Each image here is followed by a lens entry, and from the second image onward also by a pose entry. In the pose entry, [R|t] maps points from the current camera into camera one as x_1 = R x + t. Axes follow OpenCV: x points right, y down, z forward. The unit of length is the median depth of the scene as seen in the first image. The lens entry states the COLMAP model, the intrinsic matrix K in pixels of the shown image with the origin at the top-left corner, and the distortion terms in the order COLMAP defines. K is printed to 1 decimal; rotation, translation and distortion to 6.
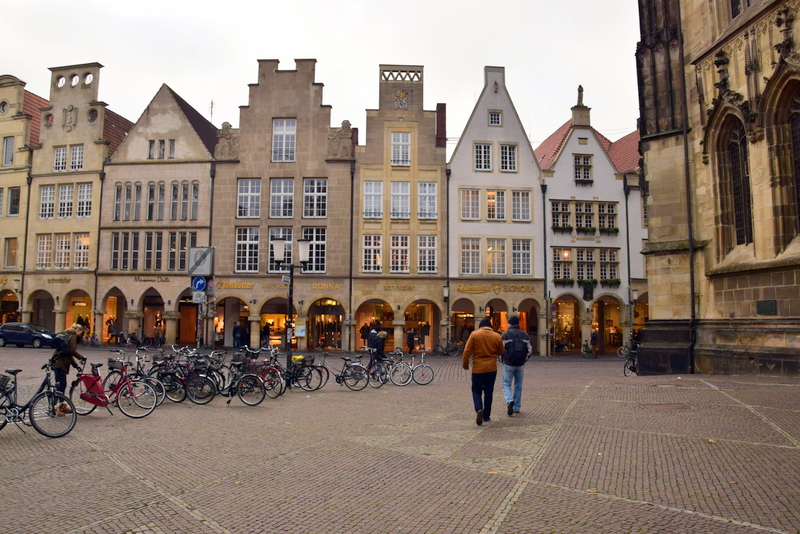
lens RADIAL K [[615.4, 0, 401.1], [0, 615.4, 273.2], [0, 0, 1]] dist [-0.151812, 0.101109]
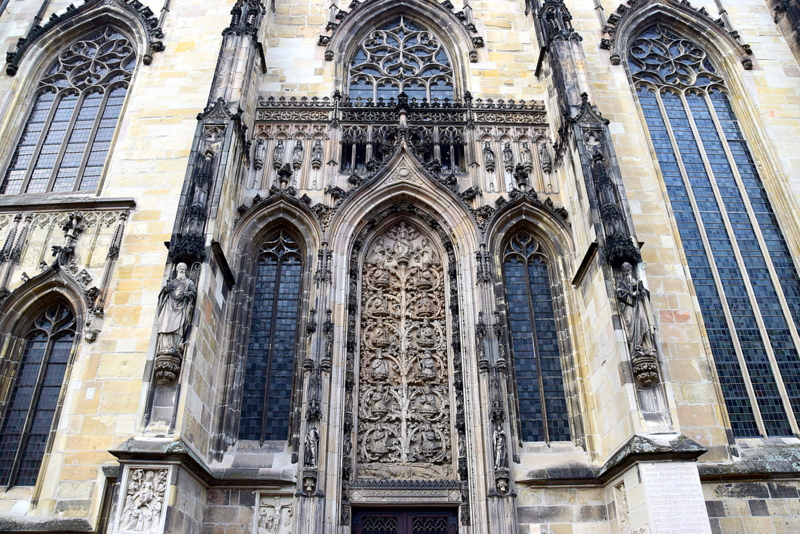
lens RADIAL K [[615.4, 0, 396.9], [0, 615.4, 266.0], [0, 0, 1]] dist [-0.151812, 0.101109]
pose [[0.141401, 0.509092, 0.849018, 0.007272], [-0.073986, 0.860671, -0.503757, 0.018270], [-0.987184, 0.008417, 0.159366, 0.309946]]
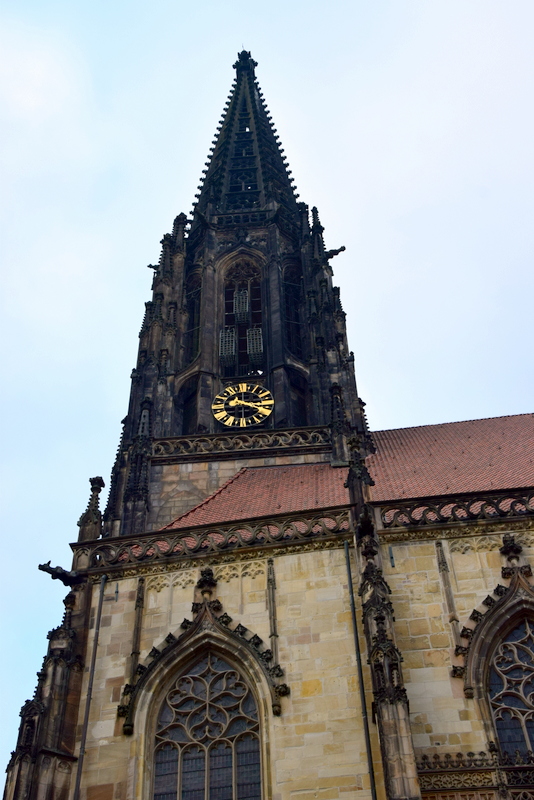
lens RADIAL K [[968.1, 0, 266.6], [0, 968.1, 400.4], [0, 0, 1]] dist [0.111317, 0.000000]
pose [[0.269873, 0.696814, 0.664544, -0.666907], [-0.047086, 0.698876, -0.713692, 0.026454], [-0.961744, 0.161315, 0.221418, 0.442922]]
